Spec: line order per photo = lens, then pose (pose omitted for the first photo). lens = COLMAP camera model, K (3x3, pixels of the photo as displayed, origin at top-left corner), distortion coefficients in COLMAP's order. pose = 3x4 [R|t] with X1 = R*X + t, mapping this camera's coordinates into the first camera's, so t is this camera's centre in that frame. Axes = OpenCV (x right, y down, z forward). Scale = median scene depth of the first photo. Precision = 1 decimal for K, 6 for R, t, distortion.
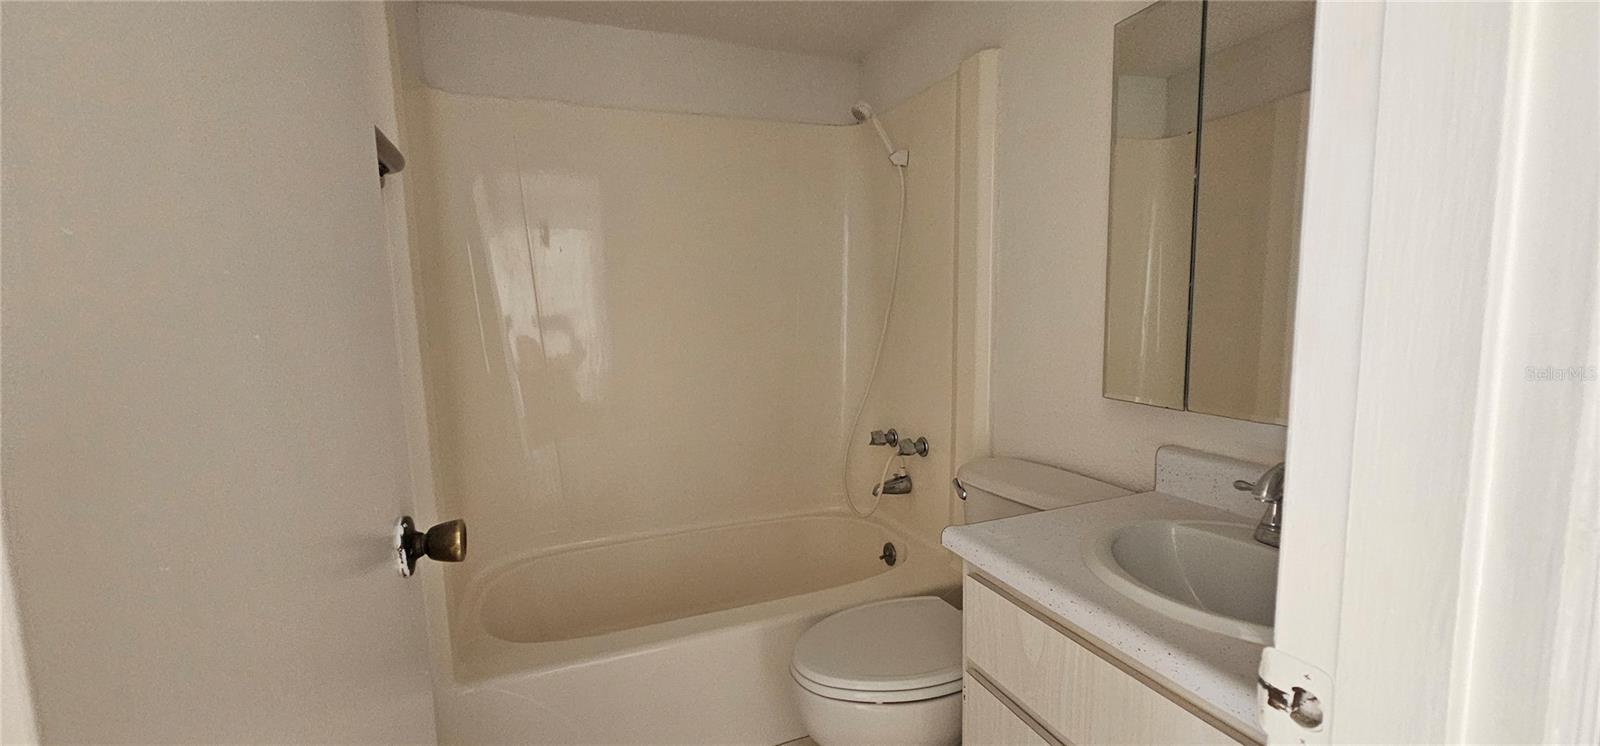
lens RADIAL K [[650.8, 0, 810.7], [0, 650.8, 377.7], [0, 0, 1]] dist [0.001689, 0.000114]
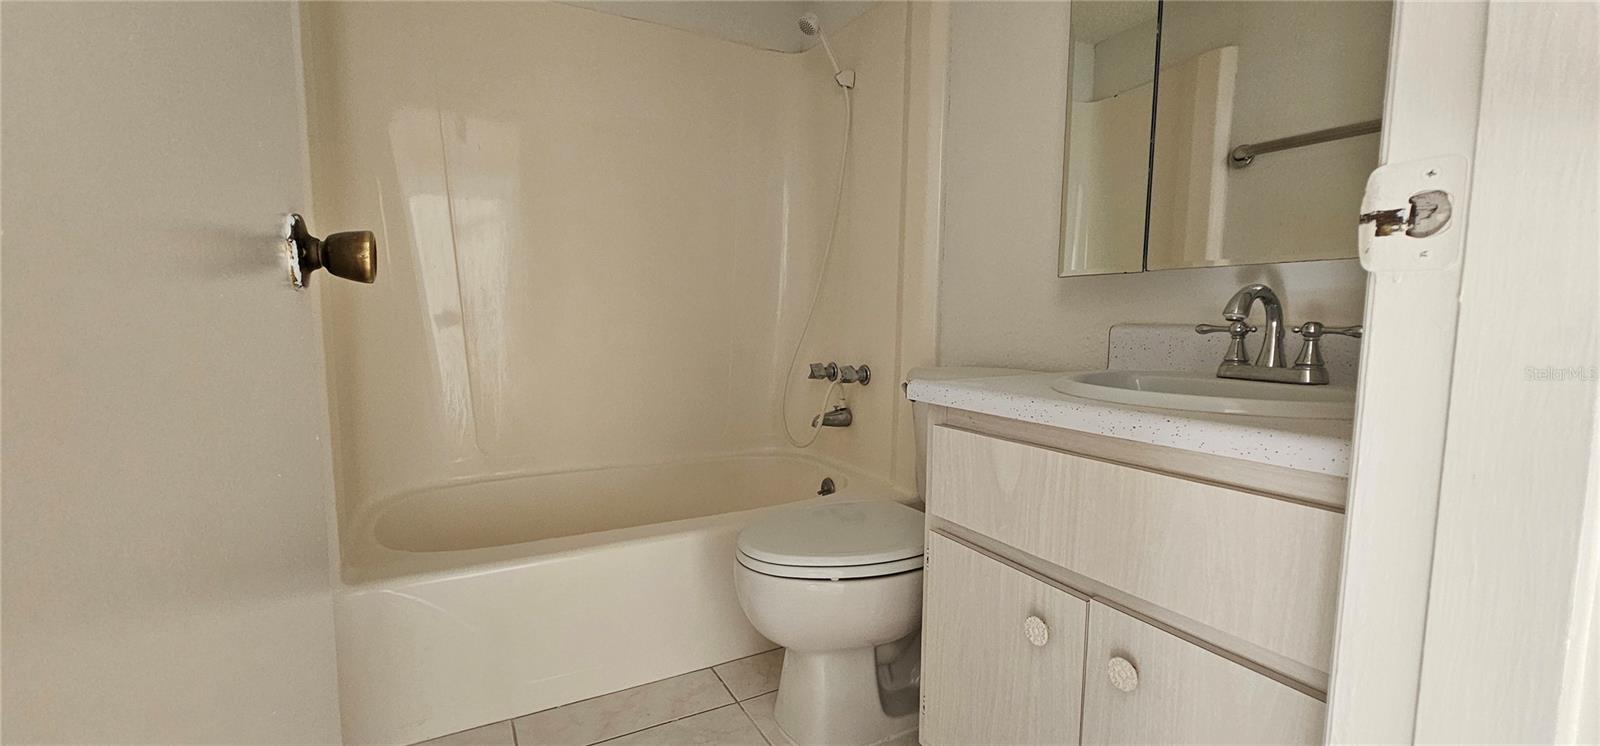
lens RADIAL K [[650.8, 0, 810.7], [0, 650.8, 377.7], [0, 0, 1]] dist [0.001689, 0.000114]
pose [[0.991943, 0.018686, 0.125301, -0.030417], [-0.015876, 0.999600, -0.023387, 0.136617], [-0.125688, 0.021210, 0.991843, 0.042770]]
